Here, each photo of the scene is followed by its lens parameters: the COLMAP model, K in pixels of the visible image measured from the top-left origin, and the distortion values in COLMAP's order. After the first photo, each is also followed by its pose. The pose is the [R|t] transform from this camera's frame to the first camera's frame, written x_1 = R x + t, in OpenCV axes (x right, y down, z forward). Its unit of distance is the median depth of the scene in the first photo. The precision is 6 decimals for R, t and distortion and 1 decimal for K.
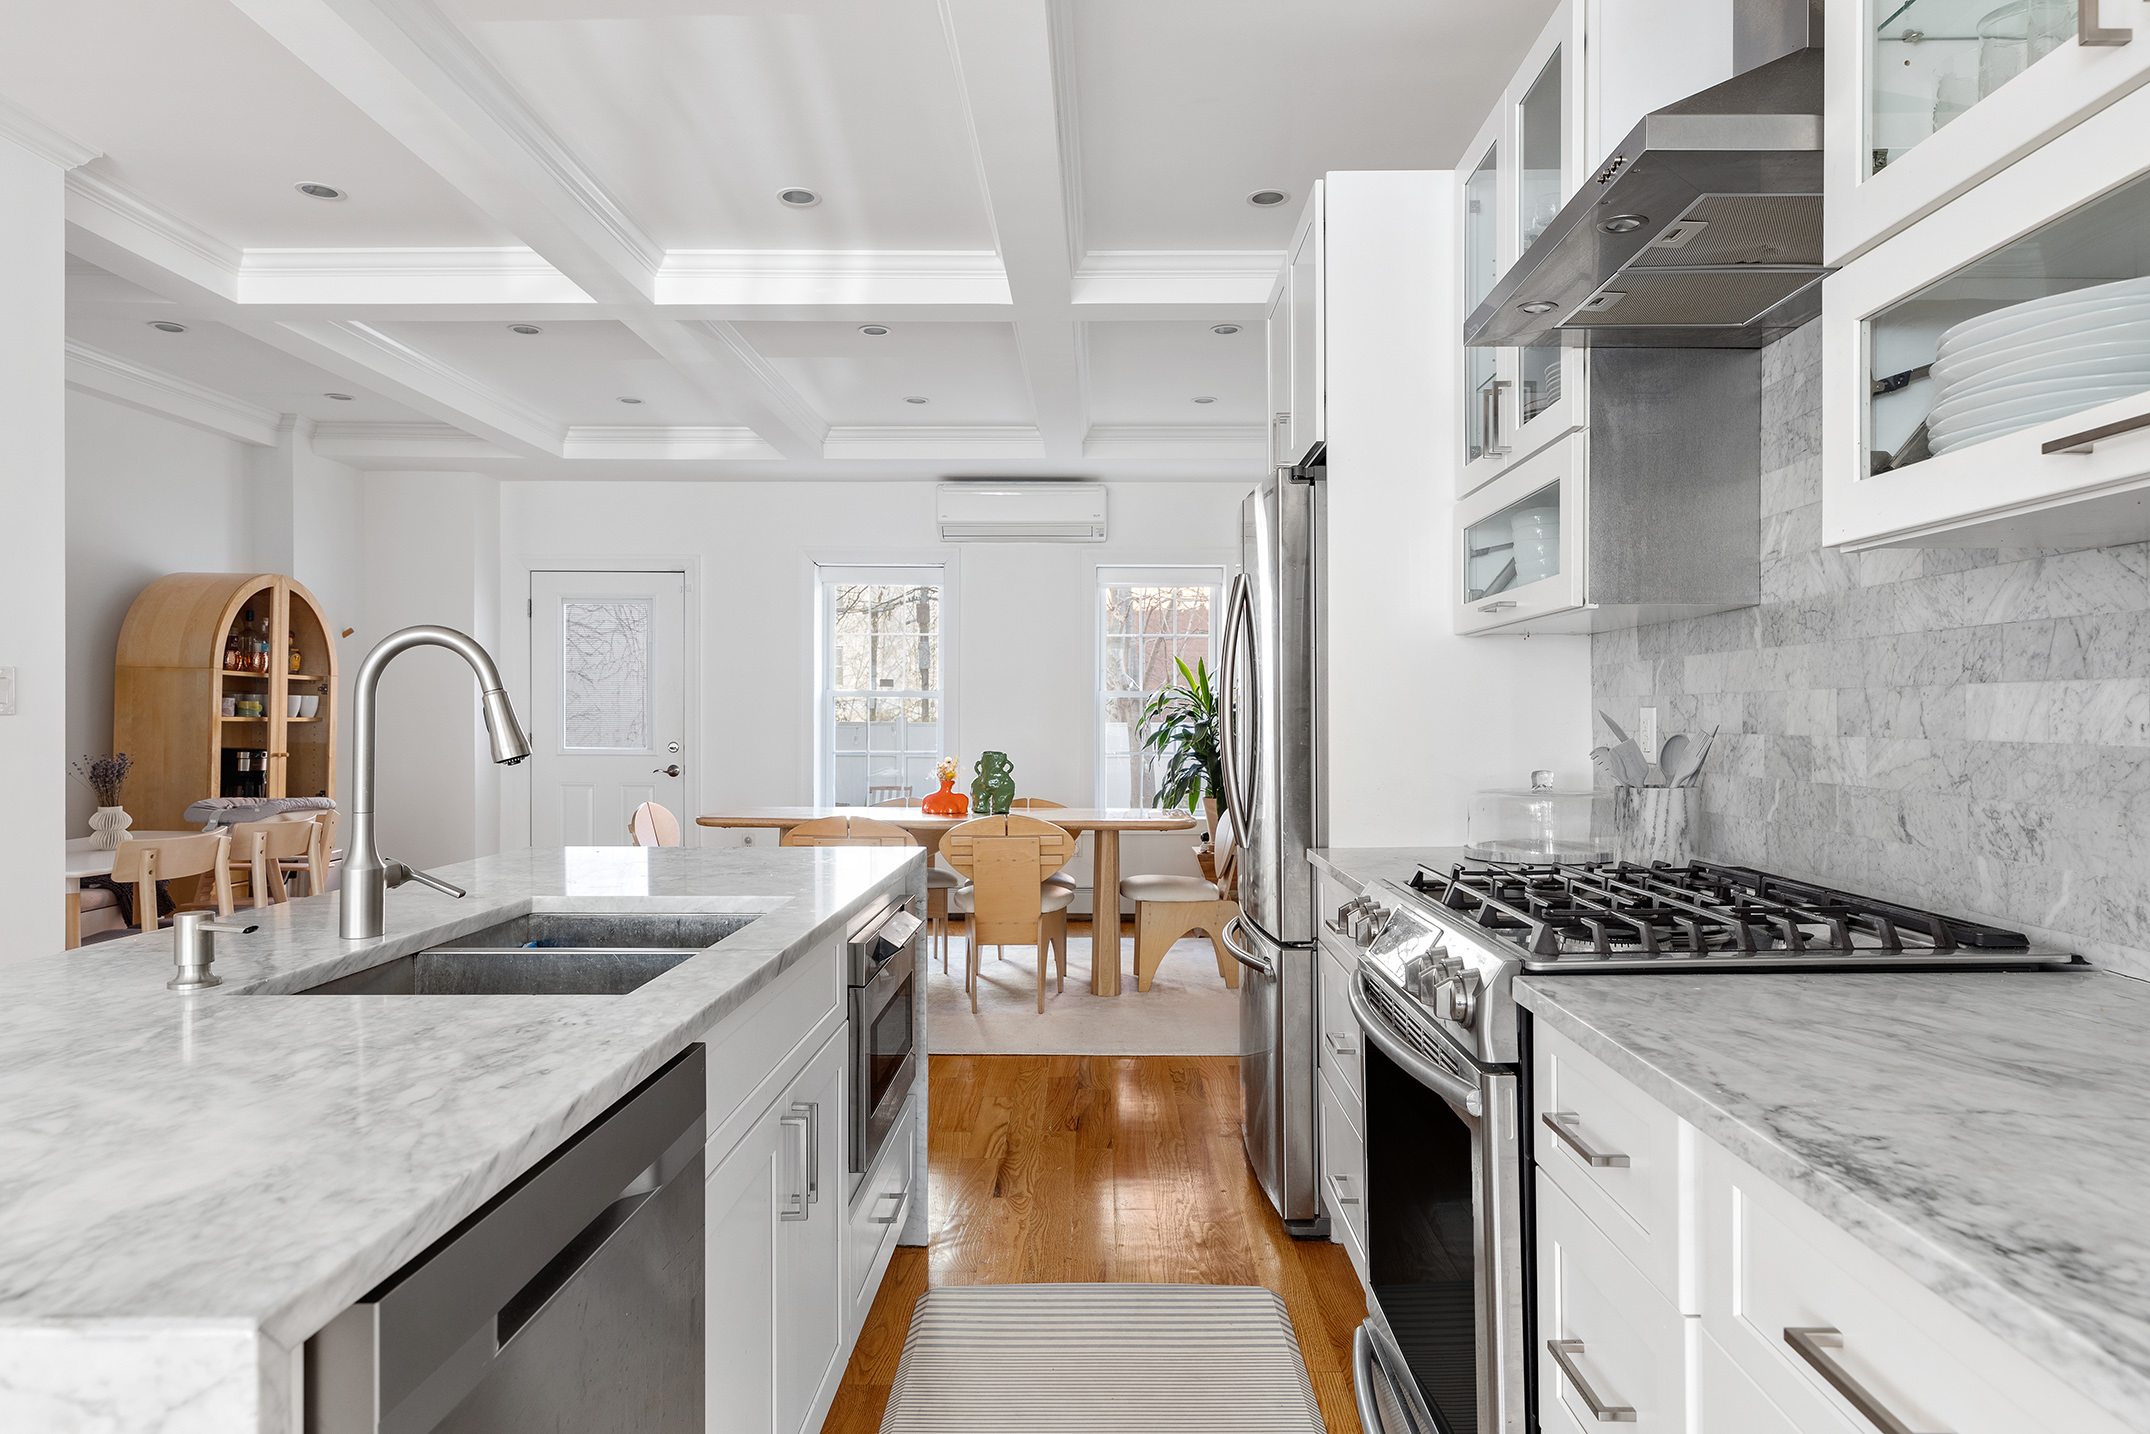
lens RADIAL K [[1299.2, 0, 1076.0], [0, 1299.2, 712.1], [0, 0, 1]] dist [-0.005236, -0.000677]
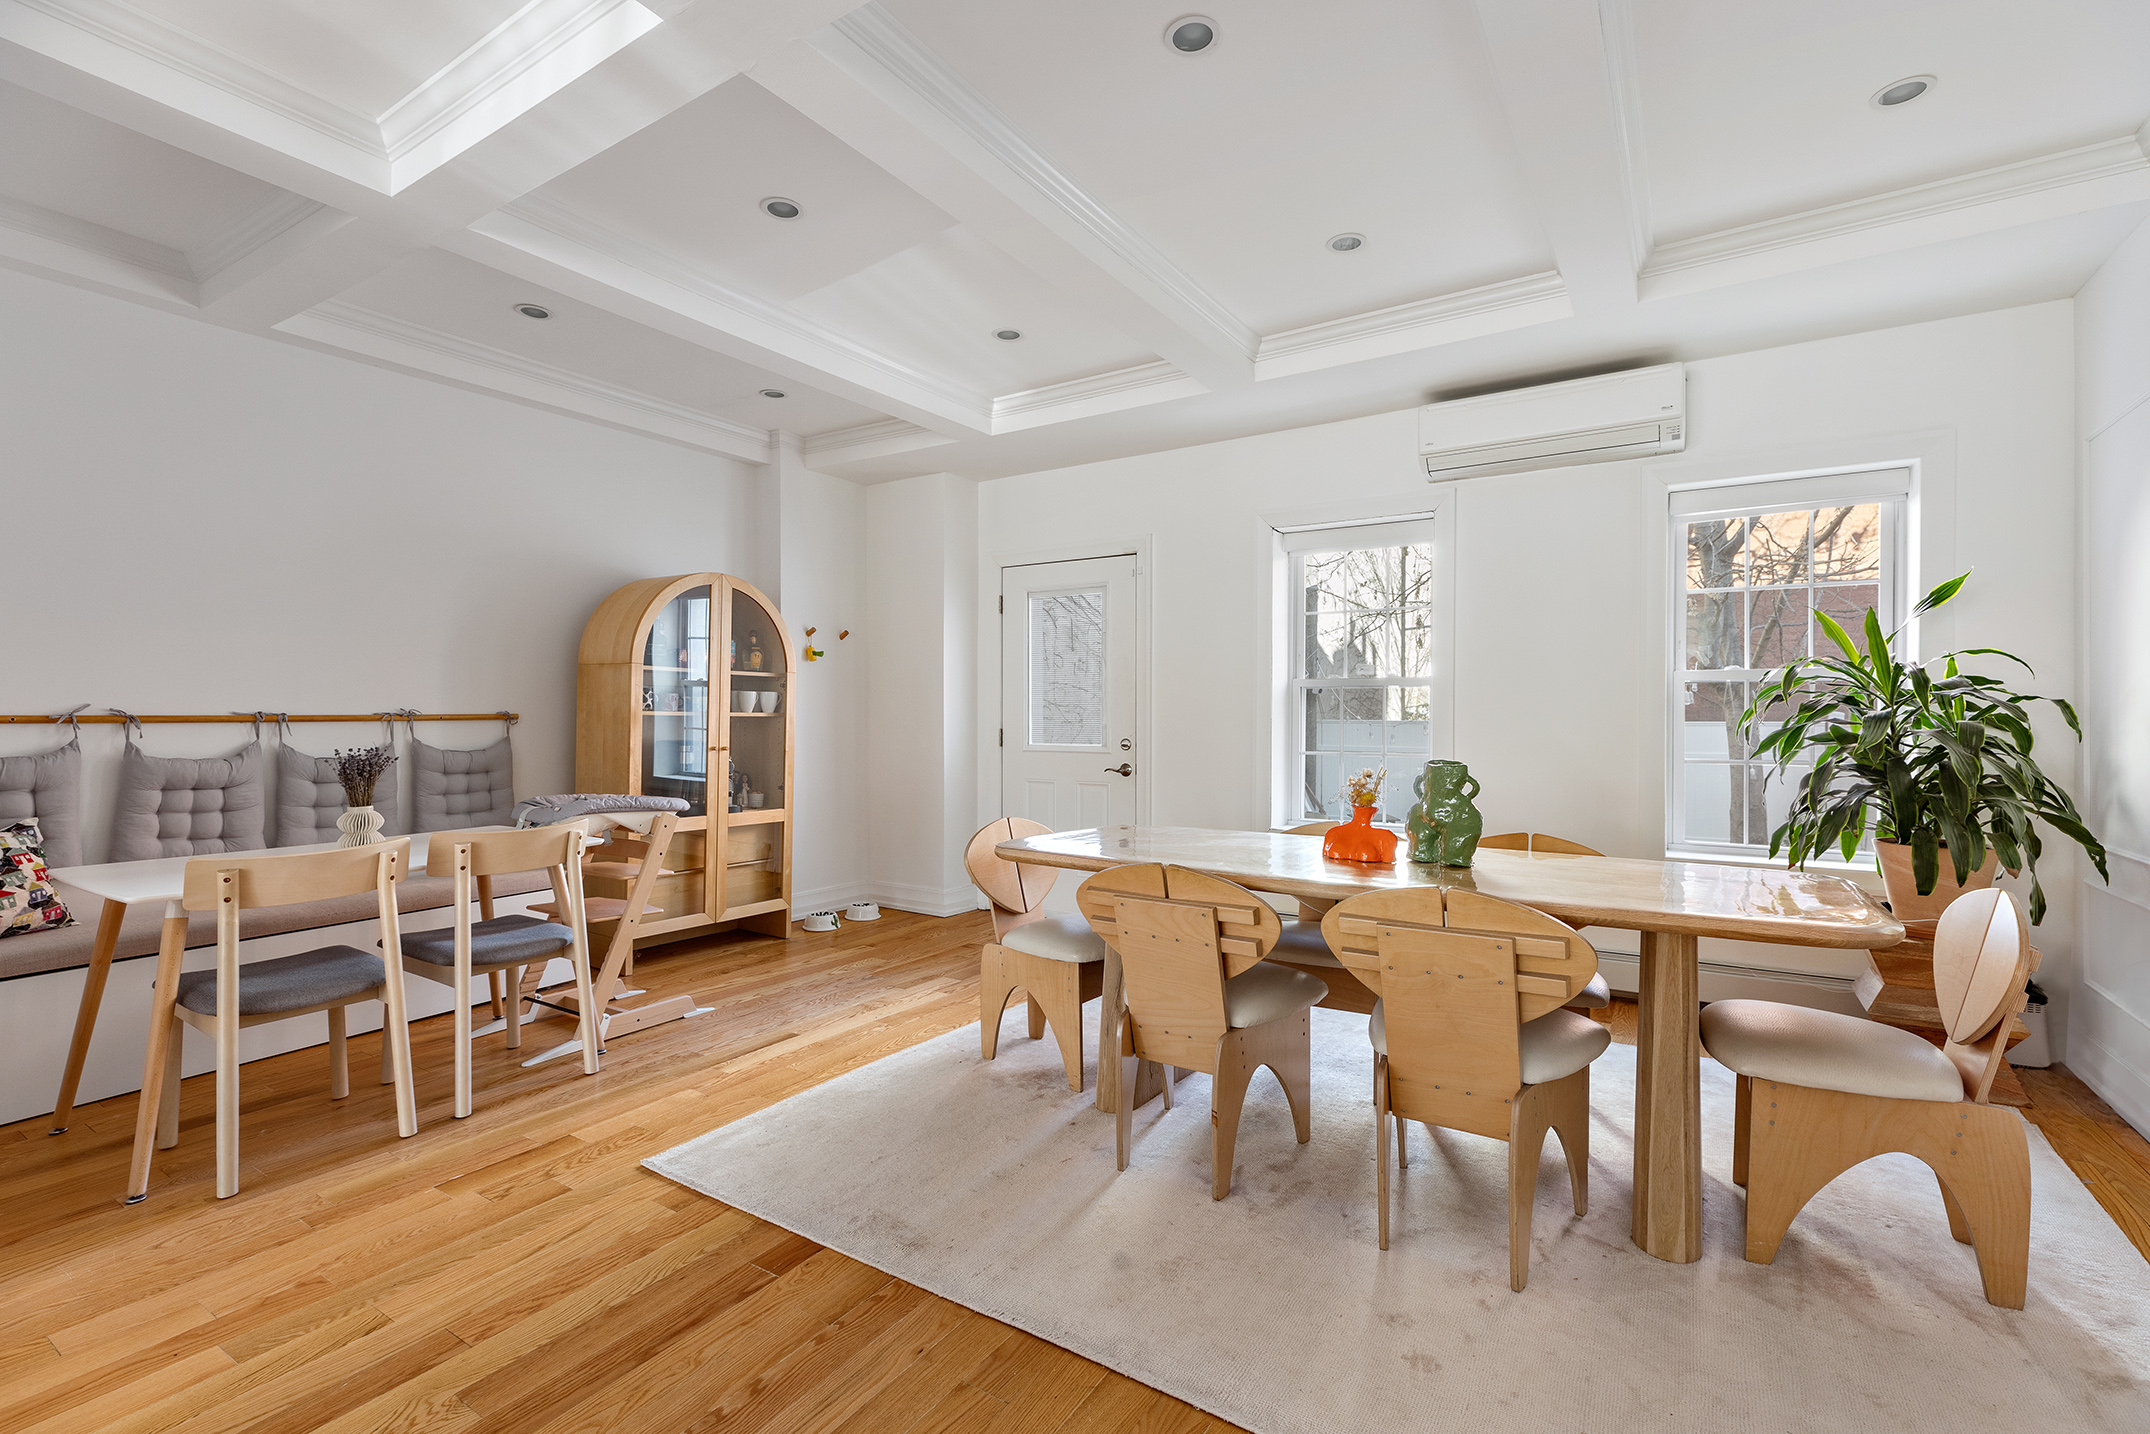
lens RADIAL K [[954.5, 0, 1063.9], [0, 954.5, 725.6], [0, 0, 1]] dist [-0.000215, -0.000139]
pose [[0.843796, 0.001879, -0.536661, 0.018846], [0.003430, 0.999955, 0.008894, 0.007900], [0.536653, -0.009345, 0.843751, 0.439997]]
